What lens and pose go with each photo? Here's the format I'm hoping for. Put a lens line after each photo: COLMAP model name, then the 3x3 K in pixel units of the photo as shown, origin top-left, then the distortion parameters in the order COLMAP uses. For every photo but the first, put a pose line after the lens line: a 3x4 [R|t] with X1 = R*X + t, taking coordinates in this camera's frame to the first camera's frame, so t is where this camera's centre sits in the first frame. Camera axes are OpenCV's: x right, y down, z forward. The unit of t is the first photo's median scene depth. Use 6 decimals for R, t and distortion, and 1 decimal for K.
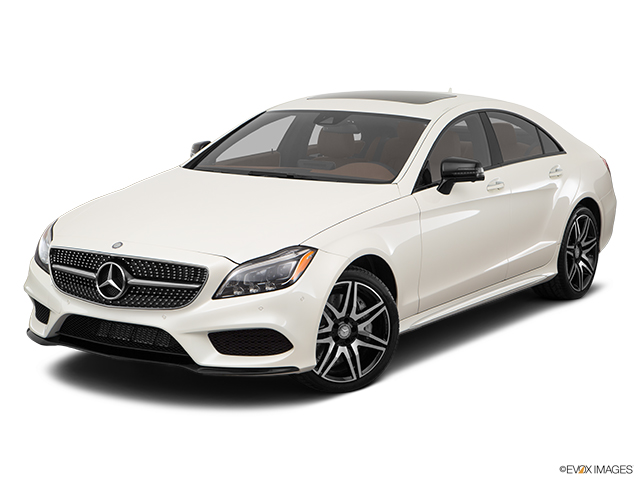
lens RADIAL K [[1211.9, 0, 318.7], [0, 1211.9, 240.7], [0, 0, 1]] dist [0.203335, 0.000000]
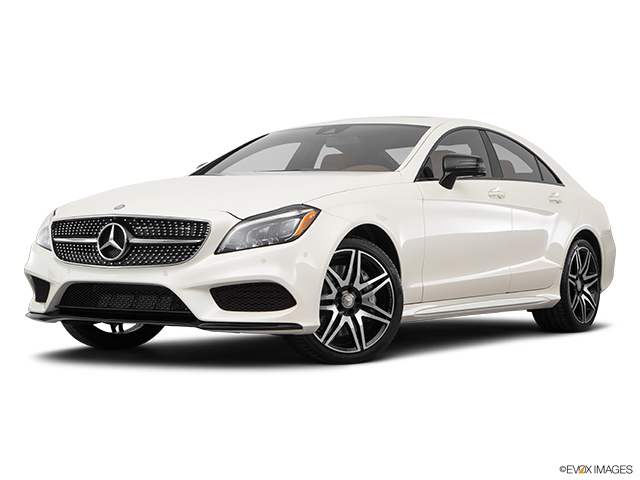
lens RADIAL K [[1192.8, 0, 322.5], [0, 1192.8, 239.9], [0, 0, 1]] dist [0.164083, 0.000000]
pose [[0.999987, -0.001553, 0.004785, -0.004186], [0.002277, 0.987898, -0.155087, 0.176490], [-0.004486, 0.155096, 0.987889, 0.035223]]
